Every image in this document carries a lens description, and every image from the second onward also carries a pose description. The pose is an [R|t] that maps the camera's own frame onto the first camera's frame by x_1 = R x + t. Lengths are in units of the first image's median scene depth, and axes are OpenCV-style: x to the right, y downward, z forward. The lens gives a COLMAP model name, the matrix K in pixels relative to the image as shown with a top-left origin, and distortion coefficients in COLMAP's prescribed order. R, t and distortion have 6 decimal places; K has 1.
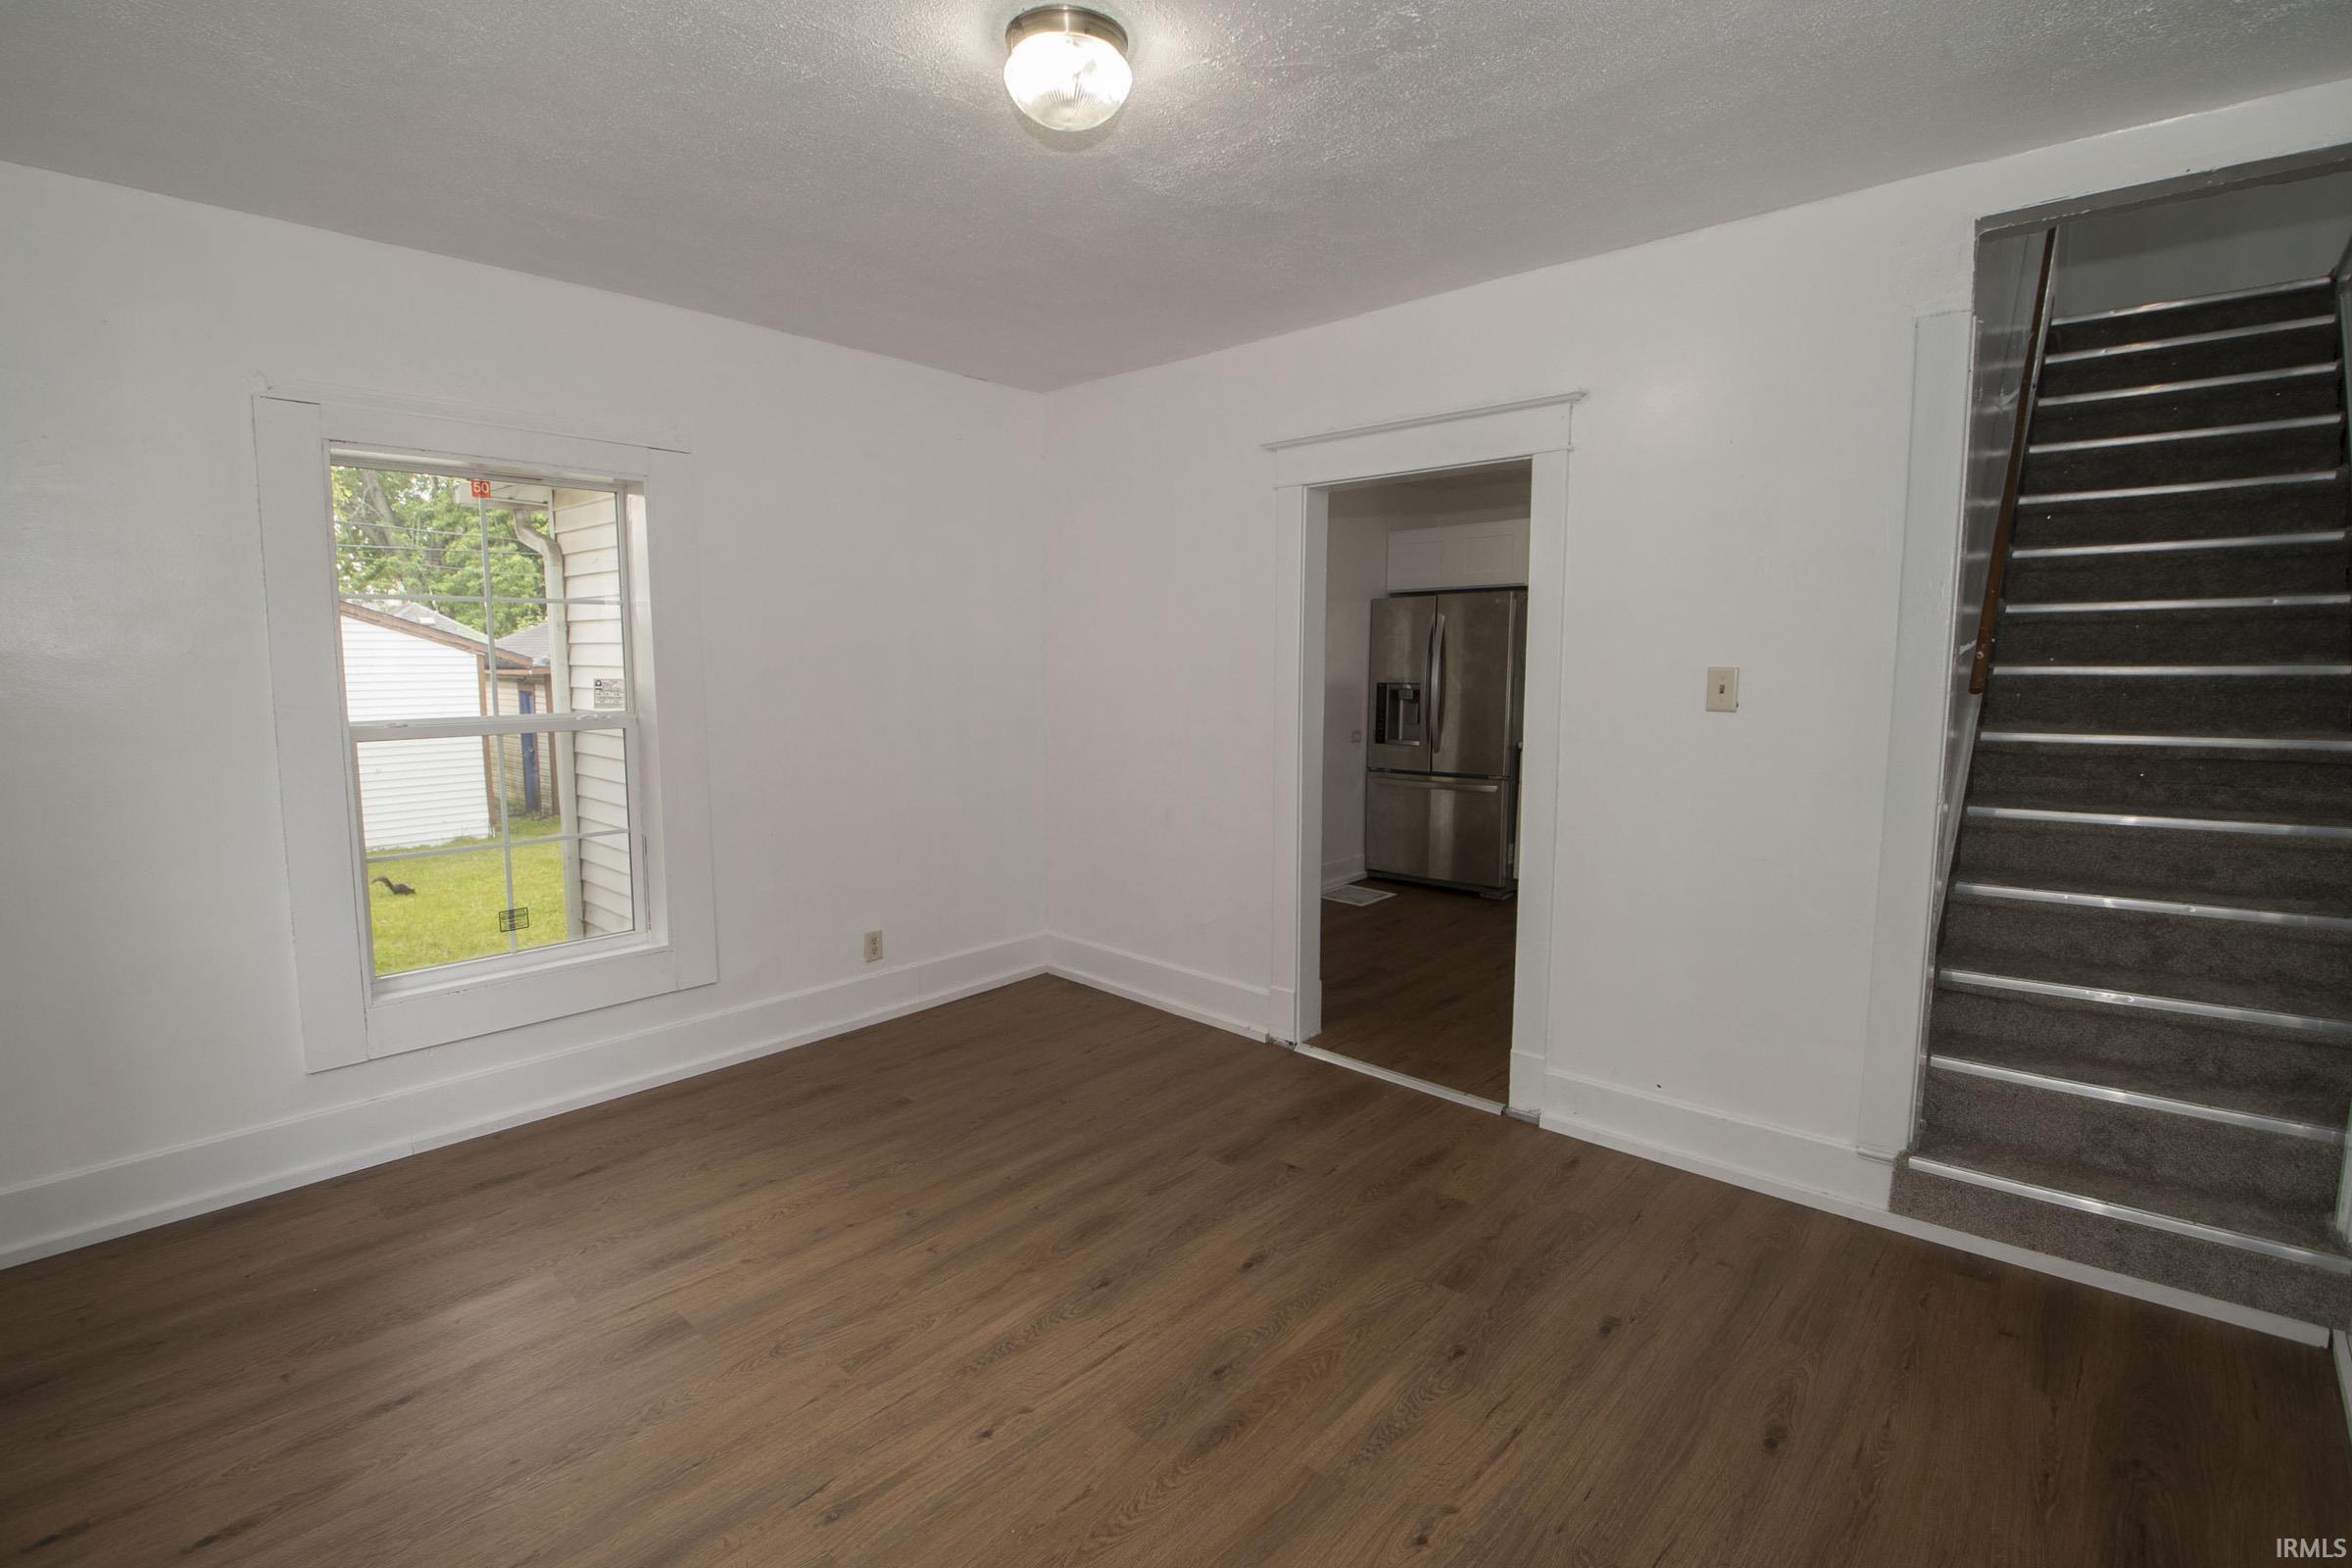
lens RADIAL K [[1029.8, 0, 1162.3], [0, 1029.8, 774.9], [0, 0, 1]] dist [0.000171, -0.012500]
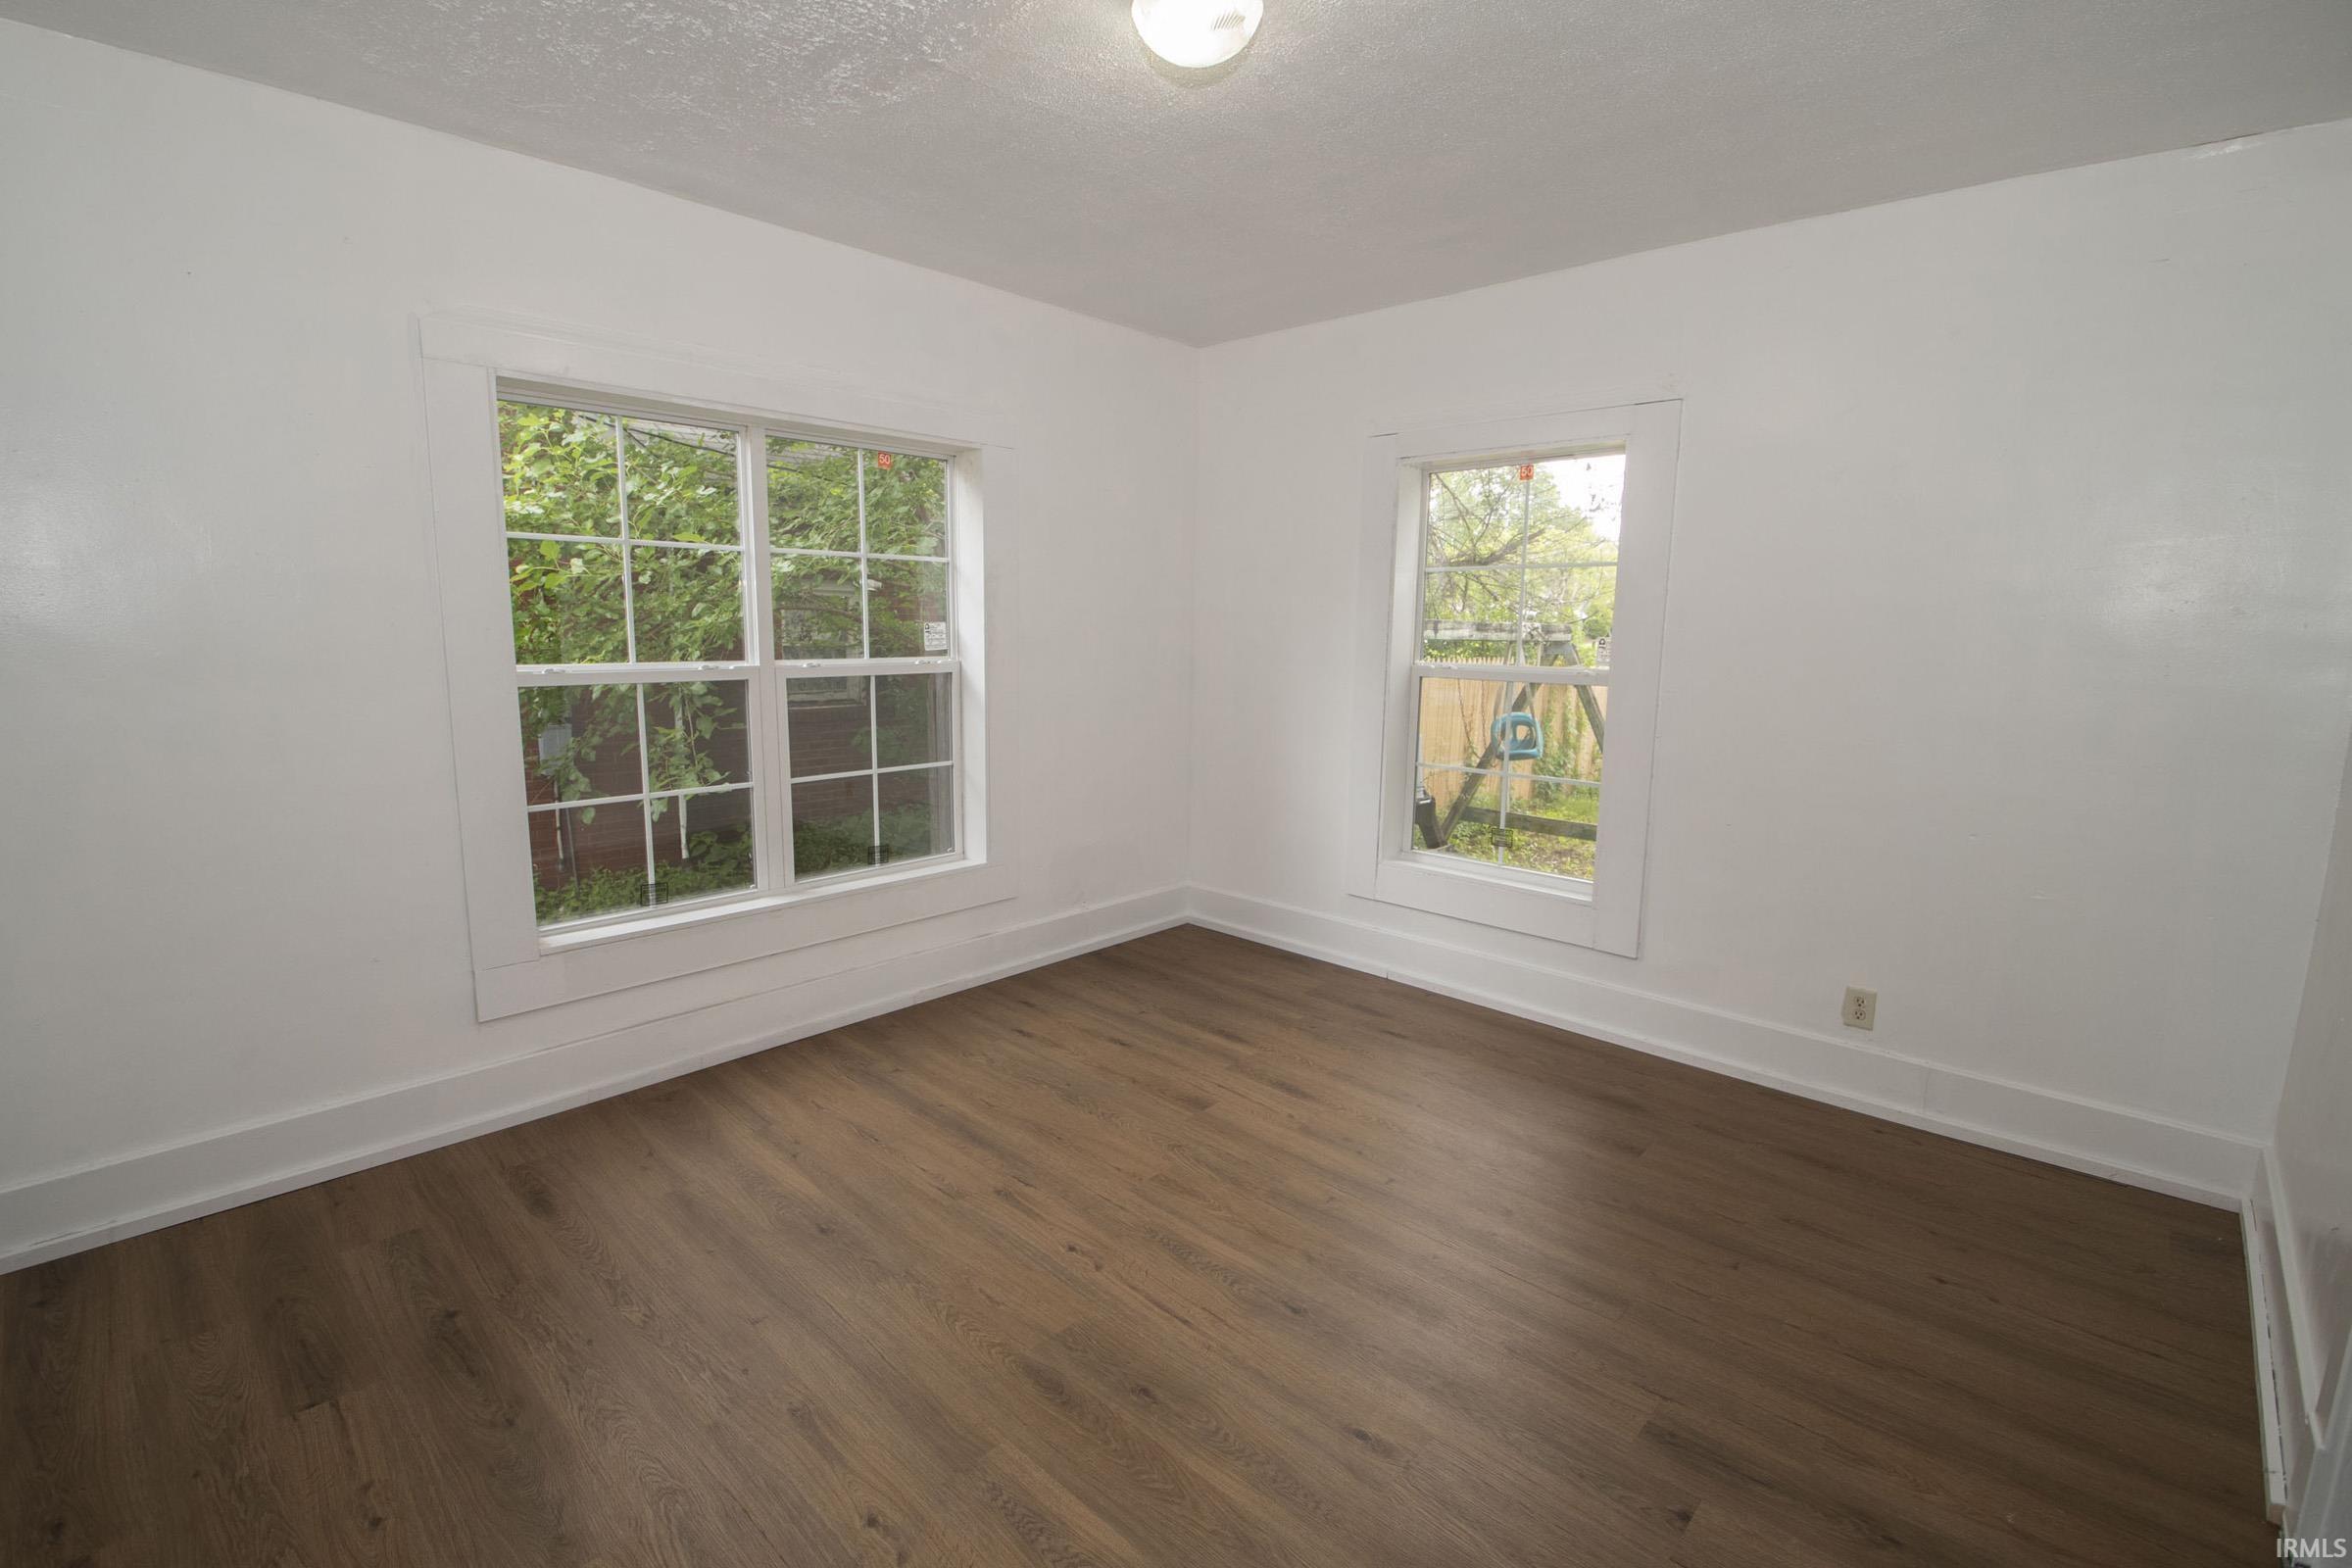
lens RADIAL K [[1051.4, 0, 1176.0], [0, 1051.4, 784.0], [0, 0, 1]] dist [0.001360, -0.000026]
pose [[0.015891, 0.164204, -0.986298, 0.807484], [-0.127028, 0.978762, 0.160902, -0.099745], [0.991772, 0.122731, 0.036412, 0.830859]]
